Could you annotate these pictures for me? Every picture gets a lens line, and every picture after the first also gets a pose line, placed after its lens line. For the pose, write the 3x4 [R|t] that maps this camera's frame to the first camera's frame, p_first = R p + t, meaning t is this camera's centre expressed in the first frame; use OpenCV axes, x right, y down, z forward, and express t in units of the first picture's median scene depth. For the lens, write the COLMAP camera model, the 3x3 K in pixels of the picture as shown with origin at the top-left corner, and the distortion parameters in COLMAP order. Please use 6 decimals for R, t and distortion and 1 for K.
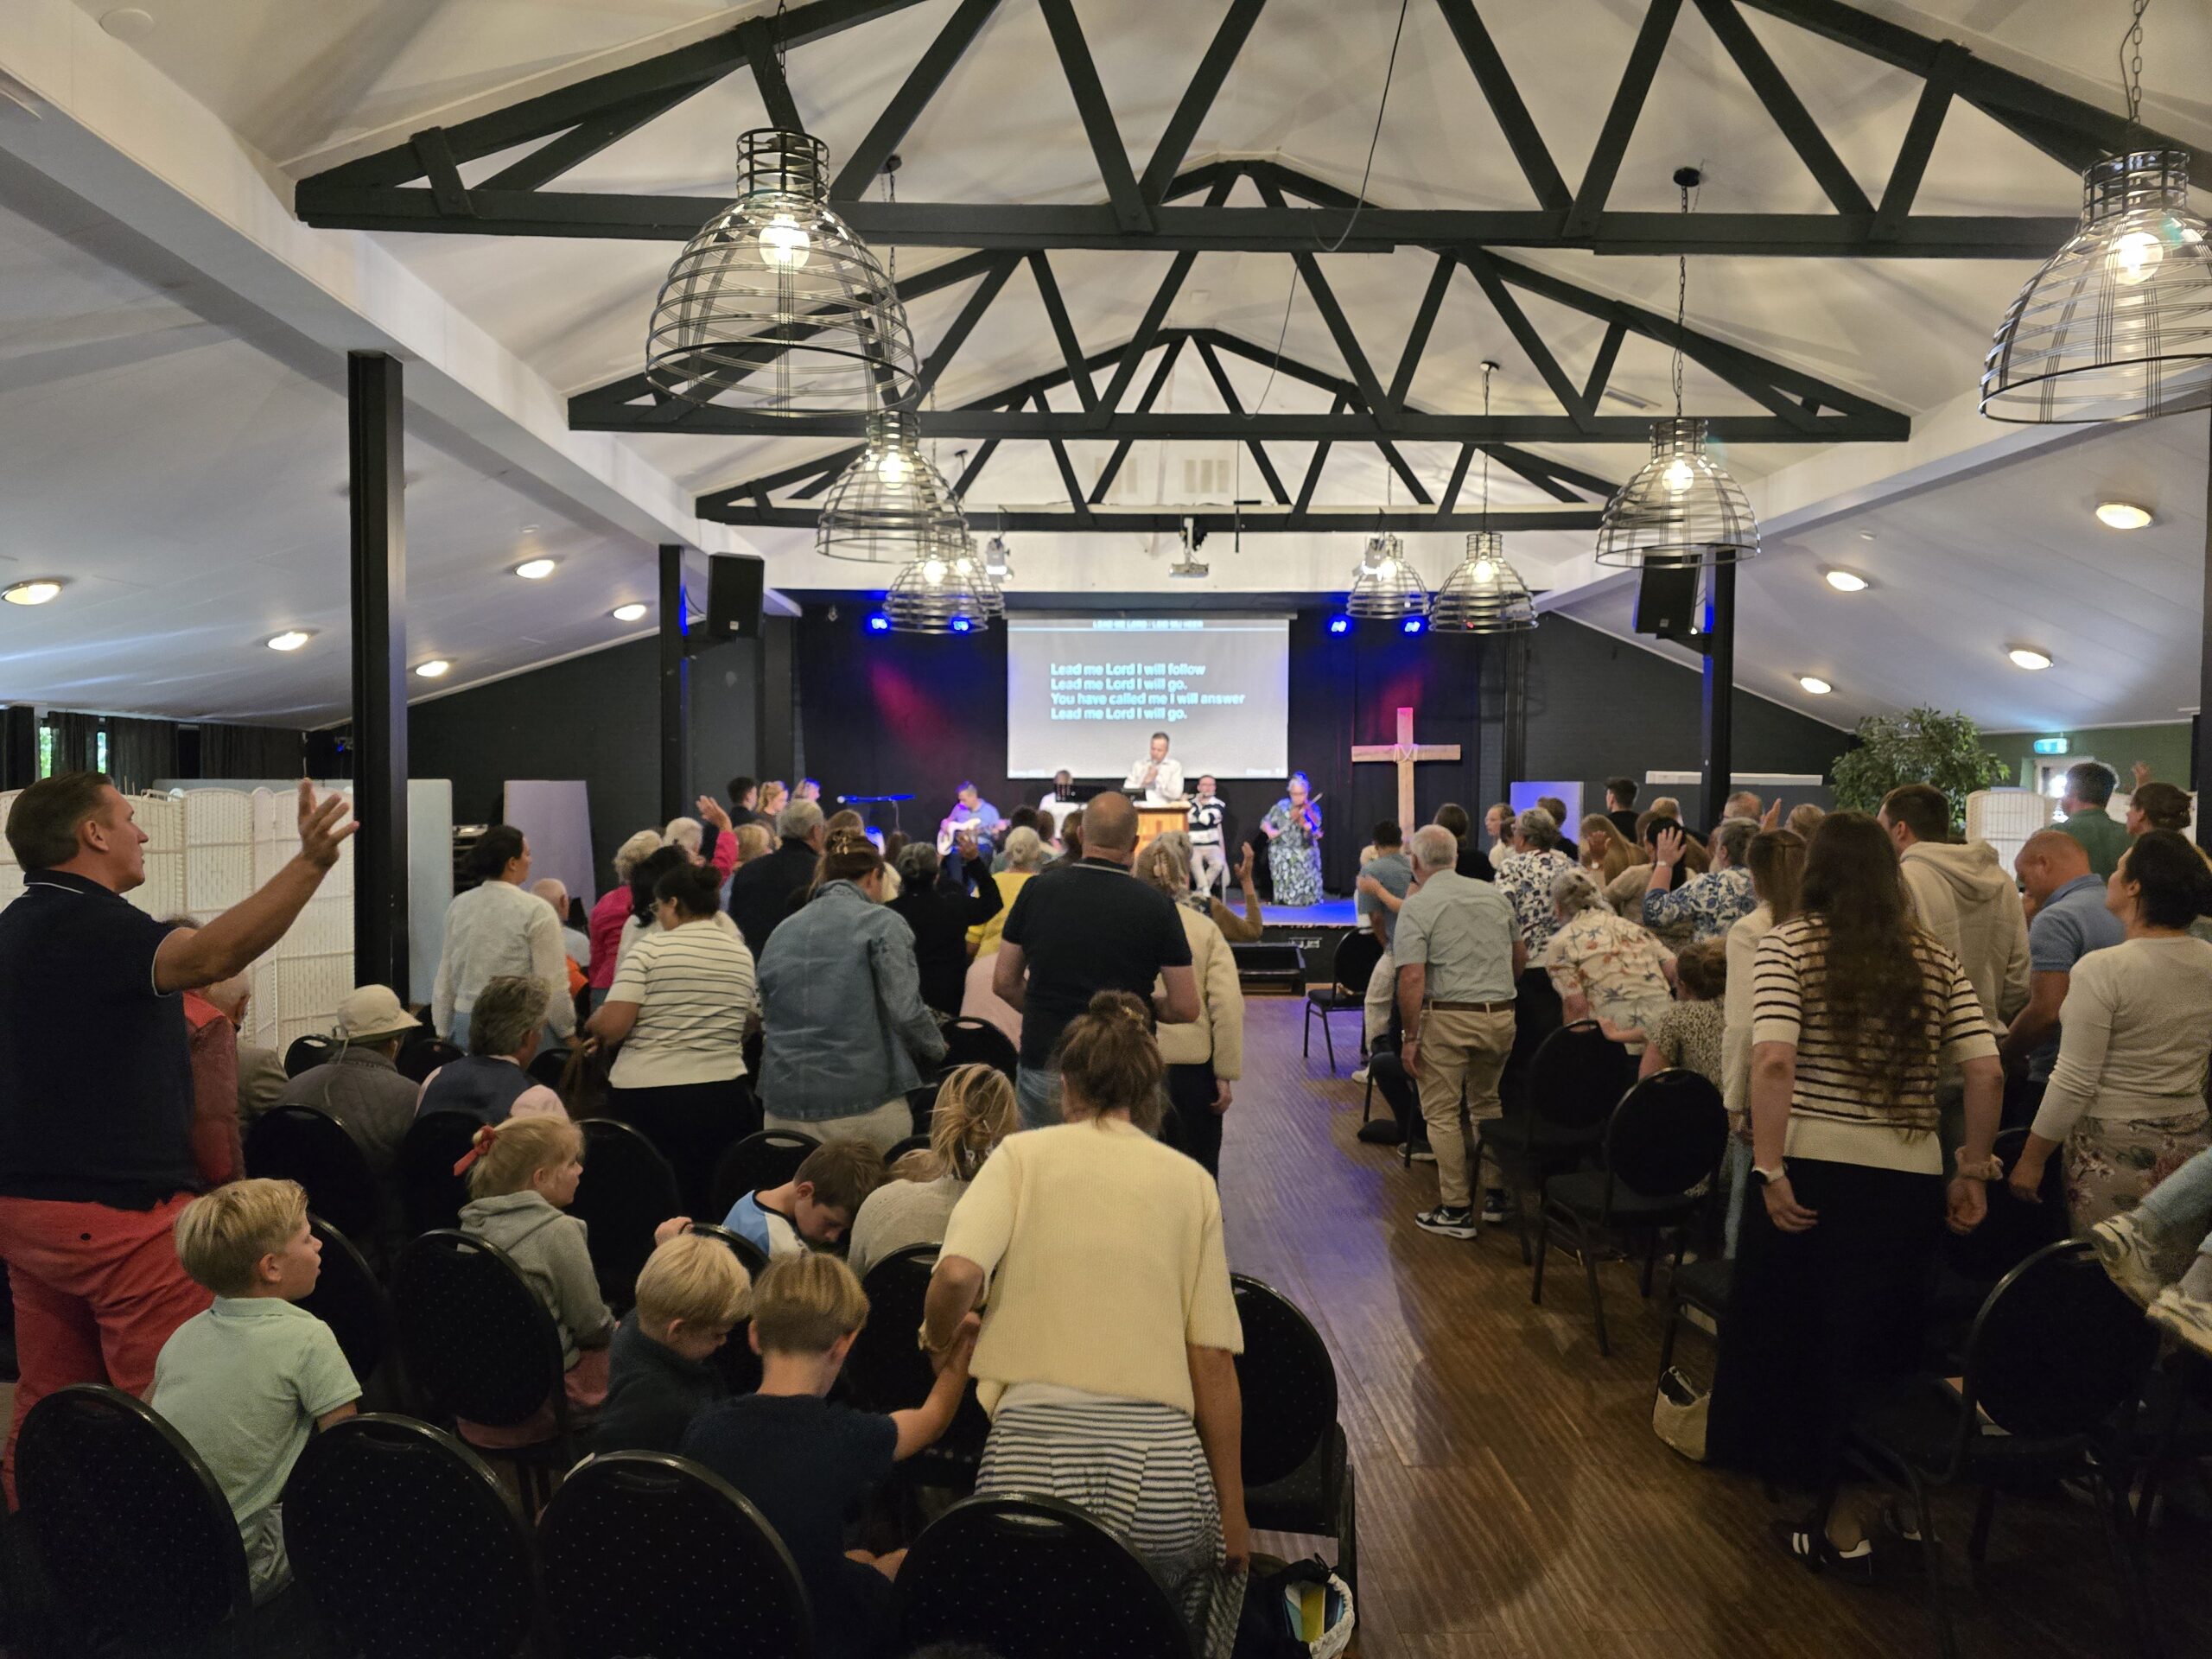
lens RADIAL K [[1474.2, 0, 1094.6], [0, 1474.2, 821.3], [0, 0, 1]] dist [0.063473, -0.057896]
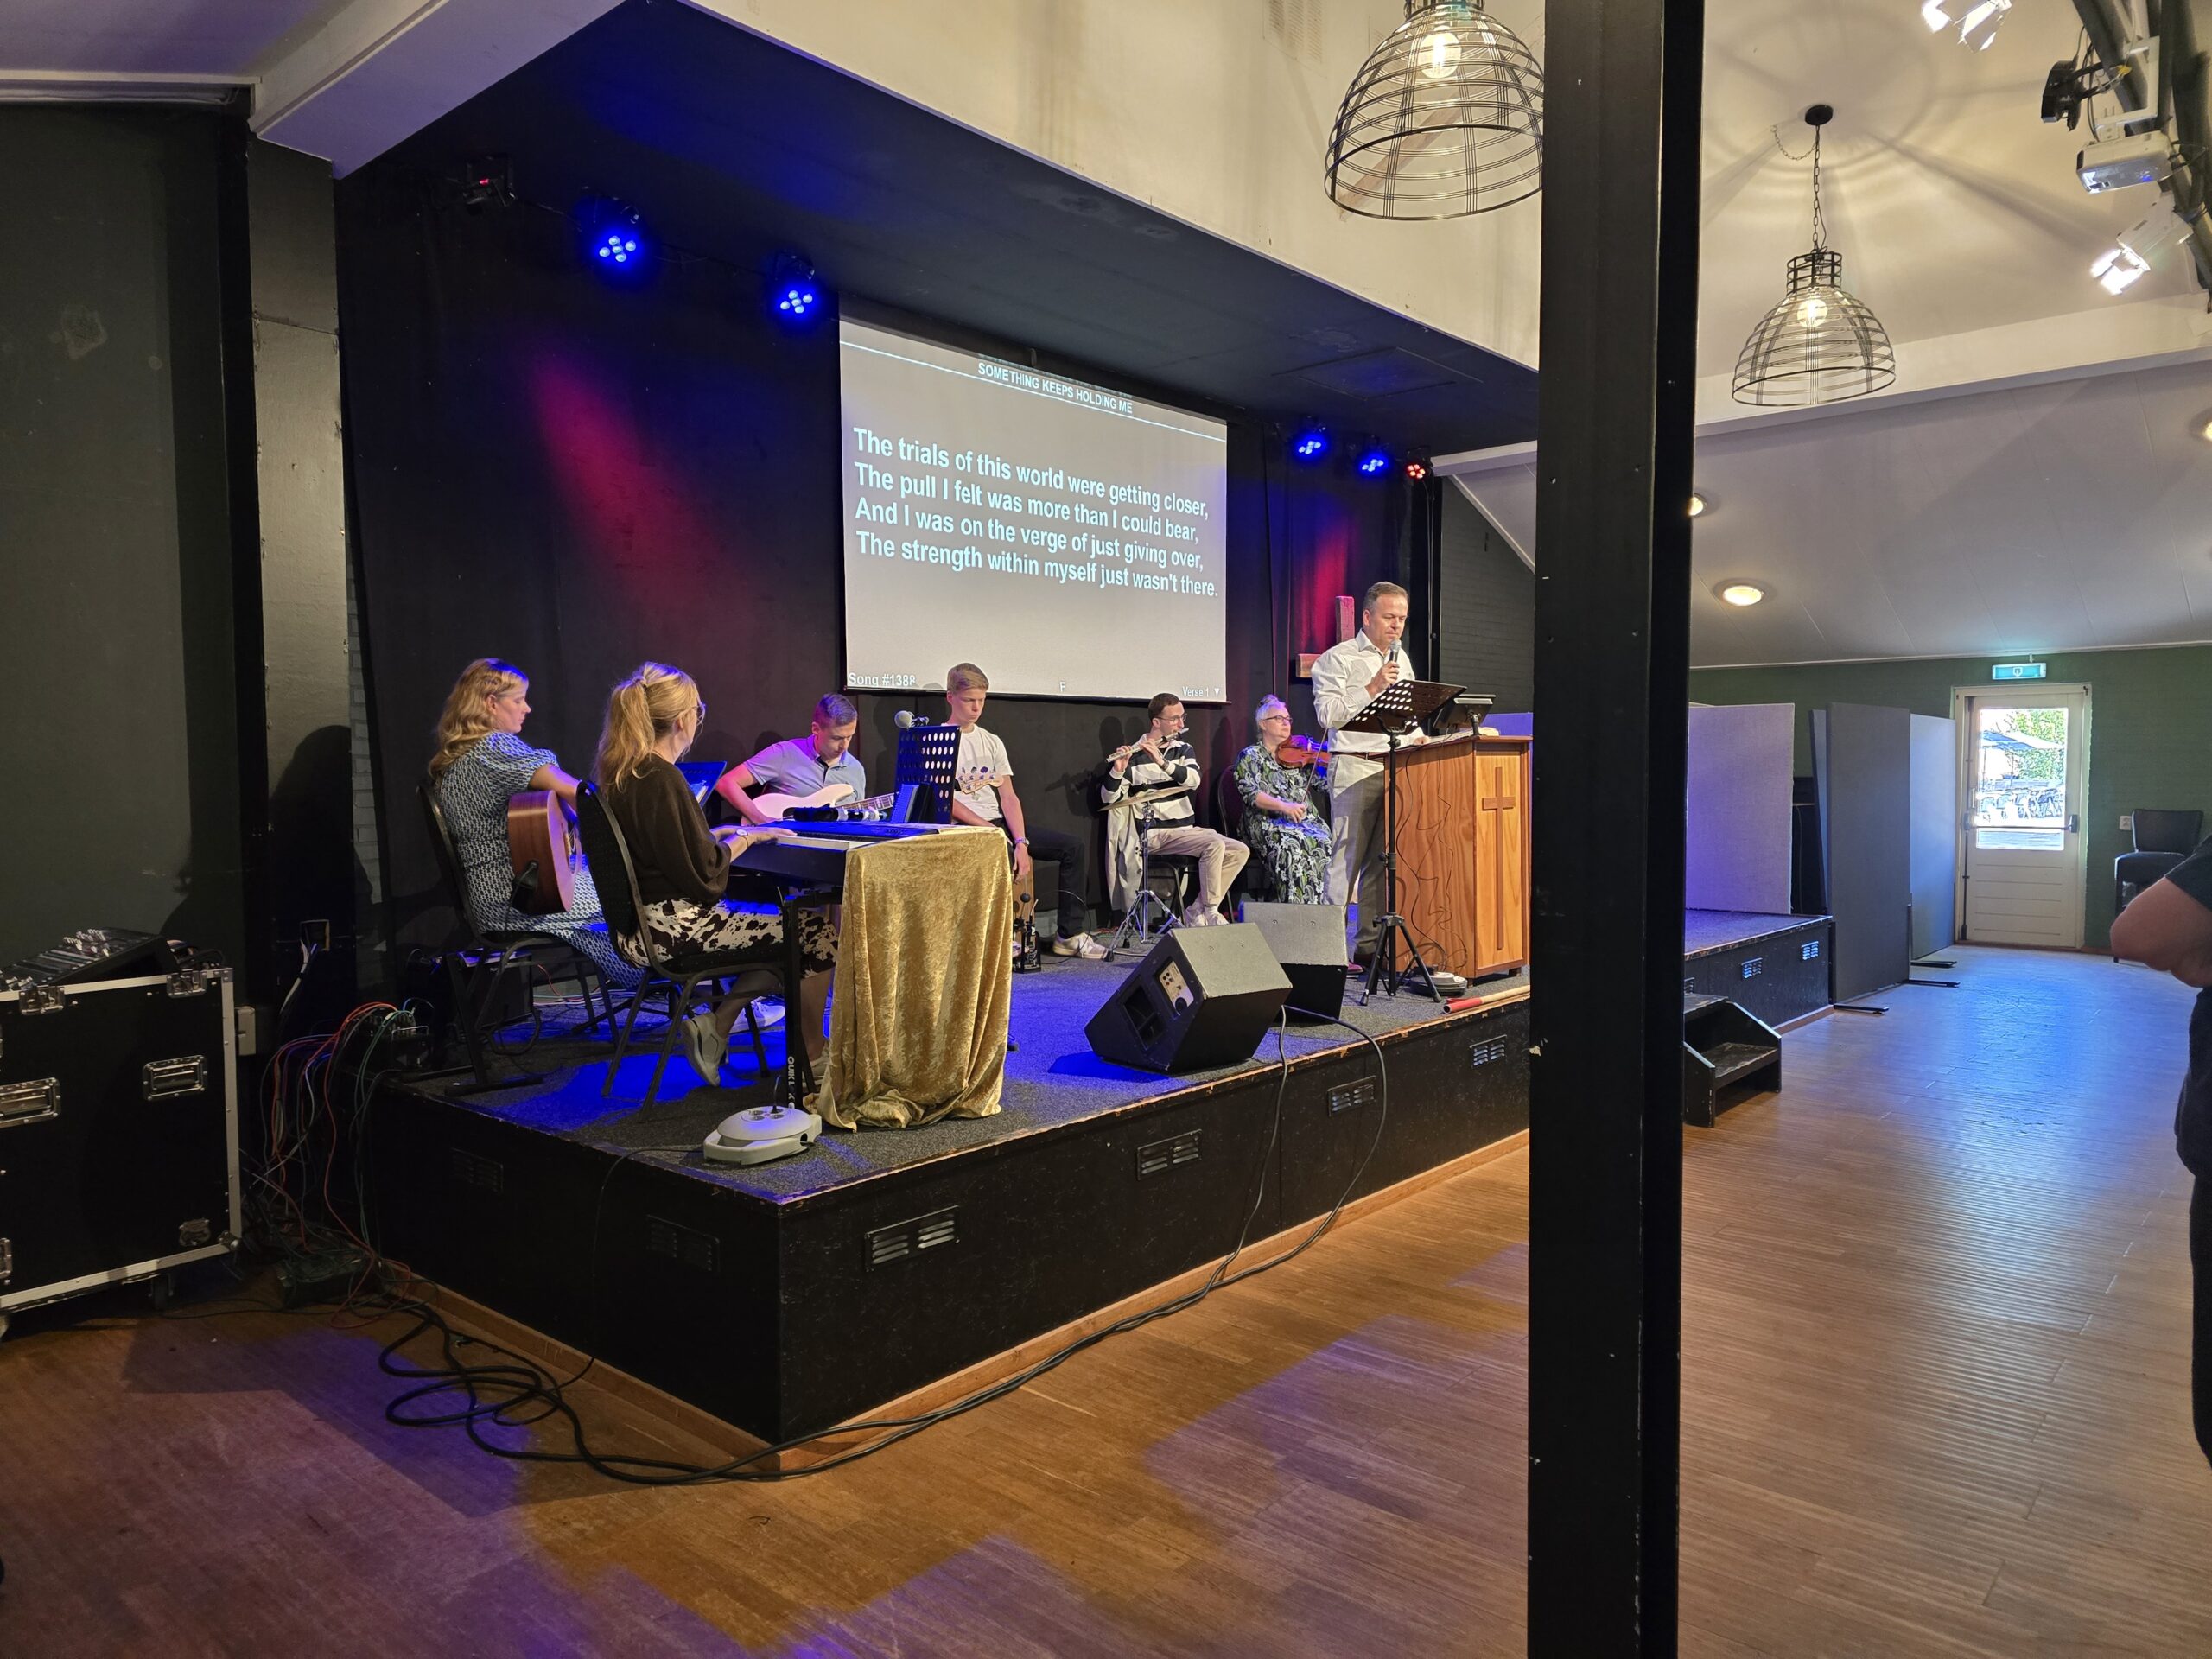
lens RADIAL K [[1474.2, 0, 1104.7], [0, 1474.2, 828.5], [0, 0, 1]] dist [0.063473, -0.057896]
pose [[0.684110, -0.044019, 0.728050, -0.451140], [0.030944, 0.999030, 0.031327, -0.001801], [-0.728722, 0.001098, 0.684808, 0.921292]]
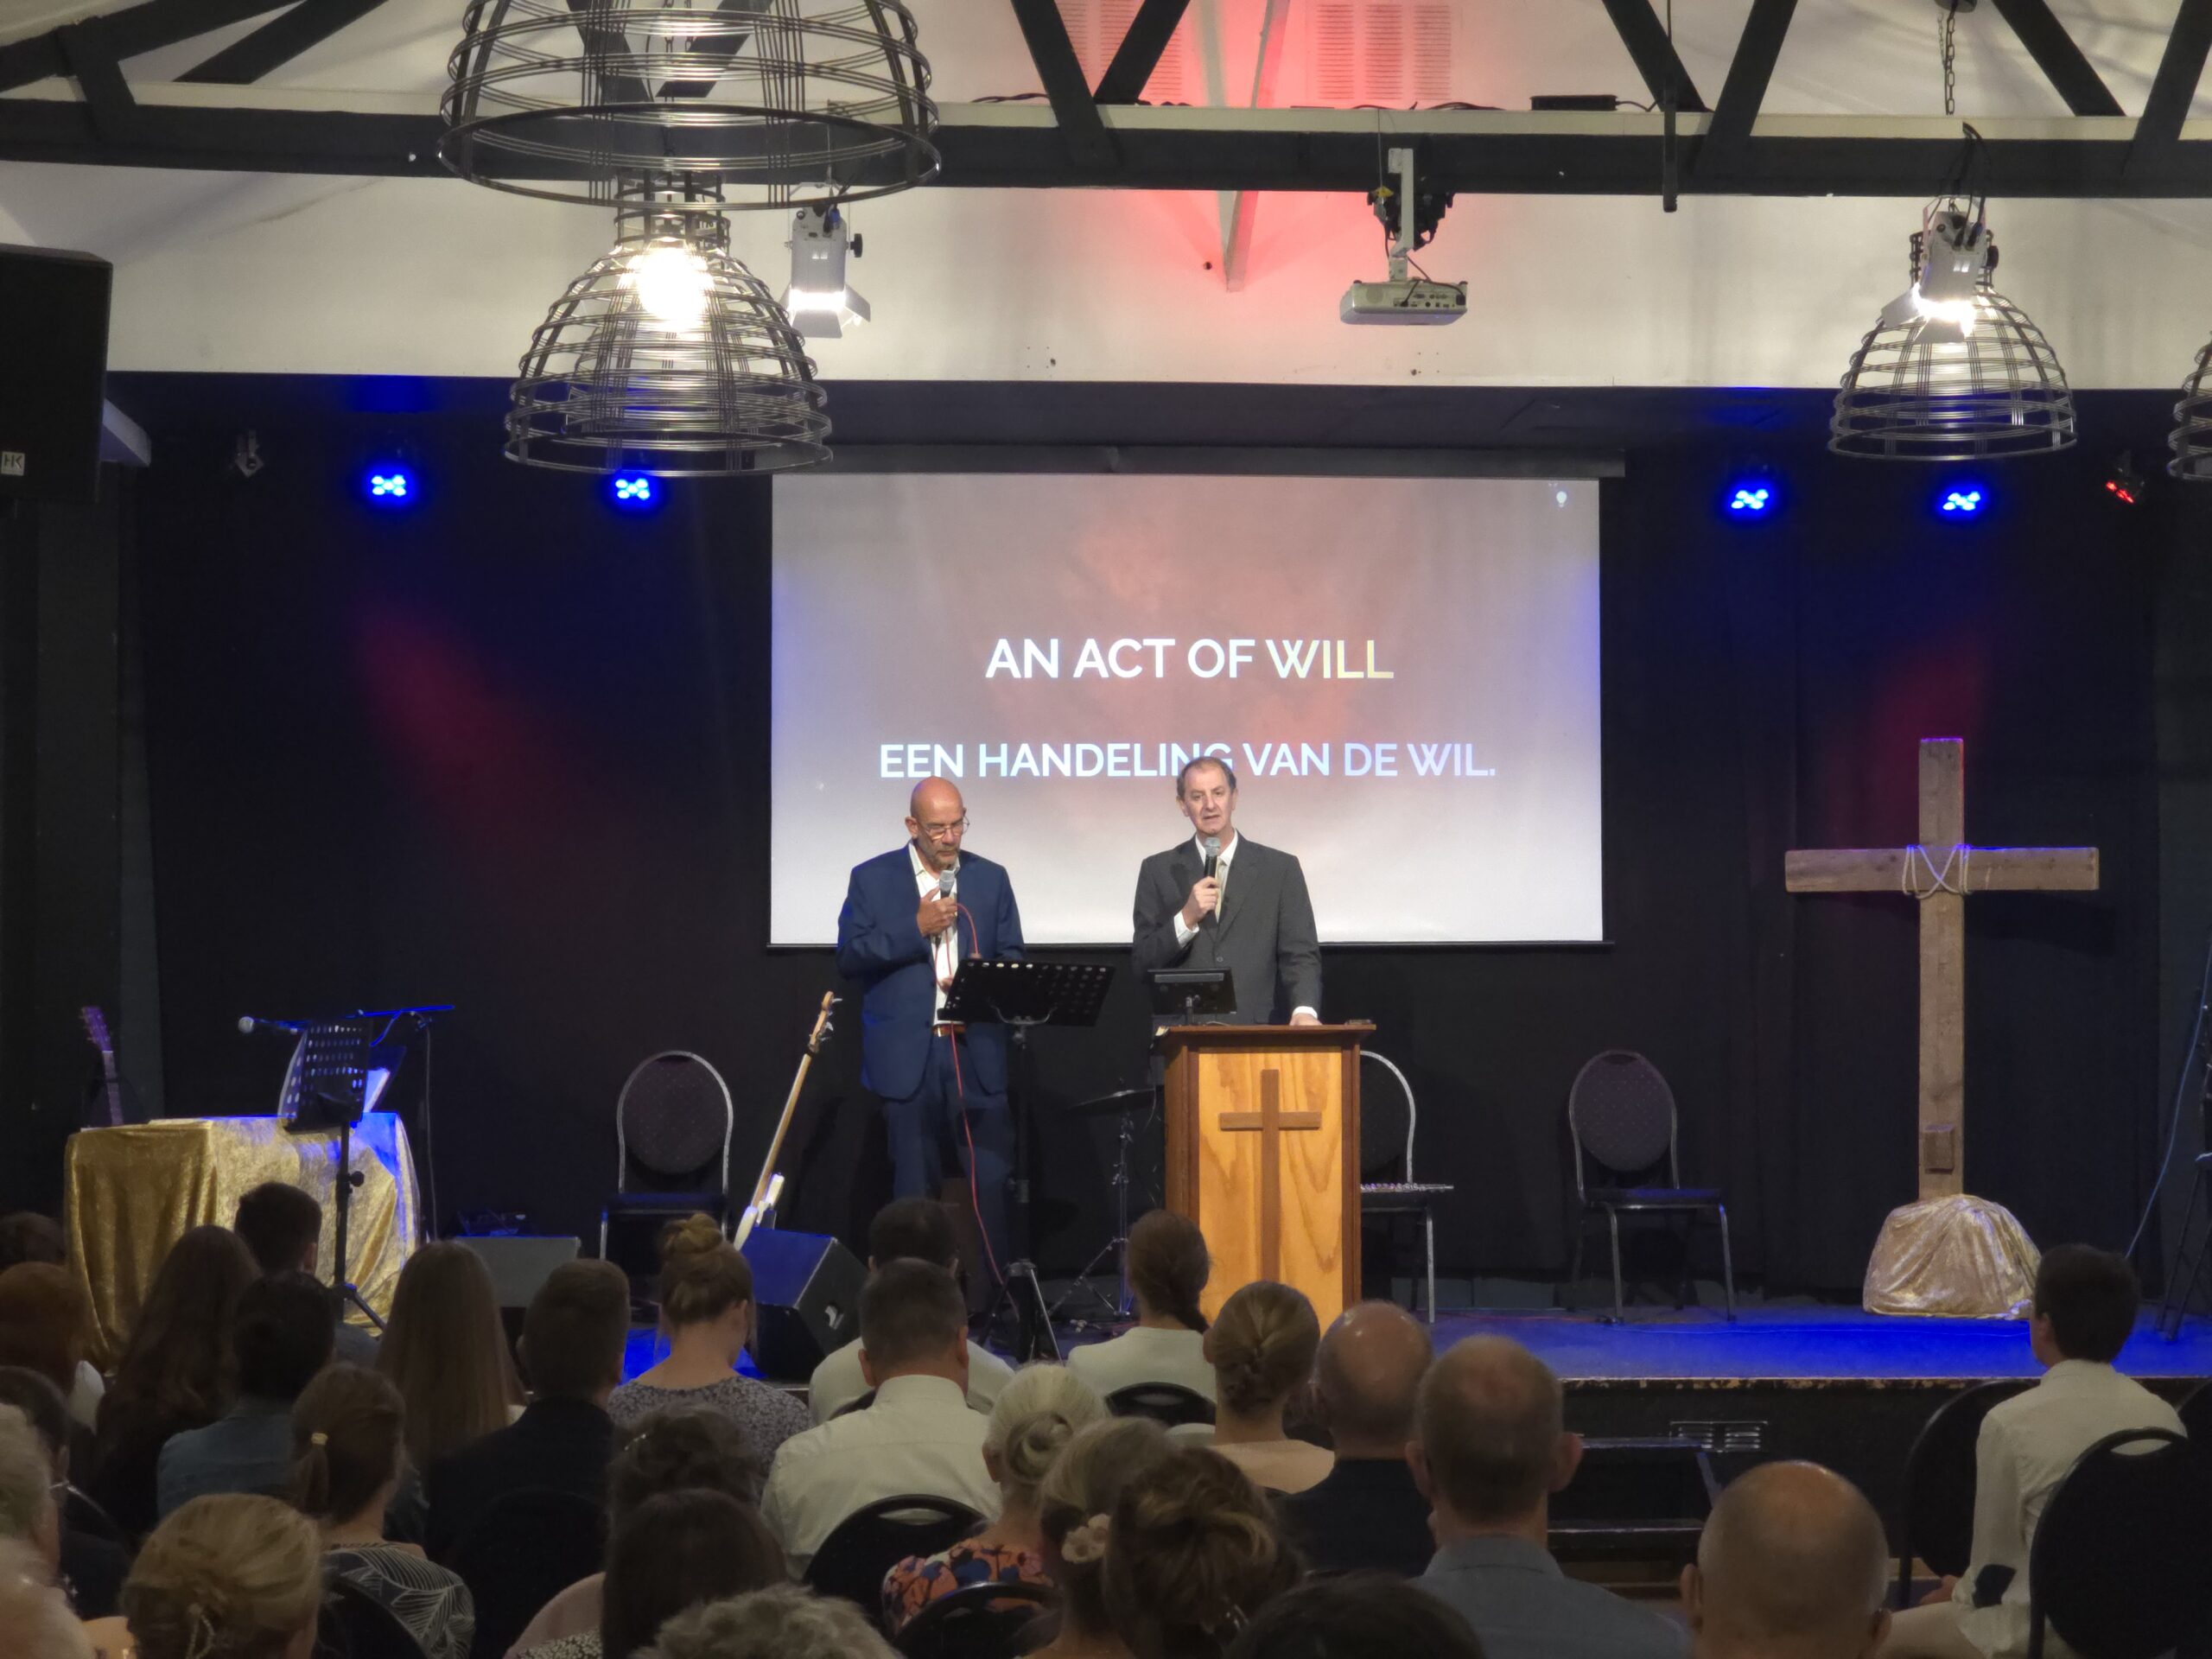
lens RADIAL K [[4202.9, 0, 1099.5], [0, 4202.9, 787.1], [0, 0, 1]] dist [0.009897, 0.000000]
pose [[0.998002, -0.002616, 0.063128, -0.063363], [0.007434, 0.997065, -0.076198, 0.009331], [-0.062743, 0.076515, 0.995092, 0.077860]]
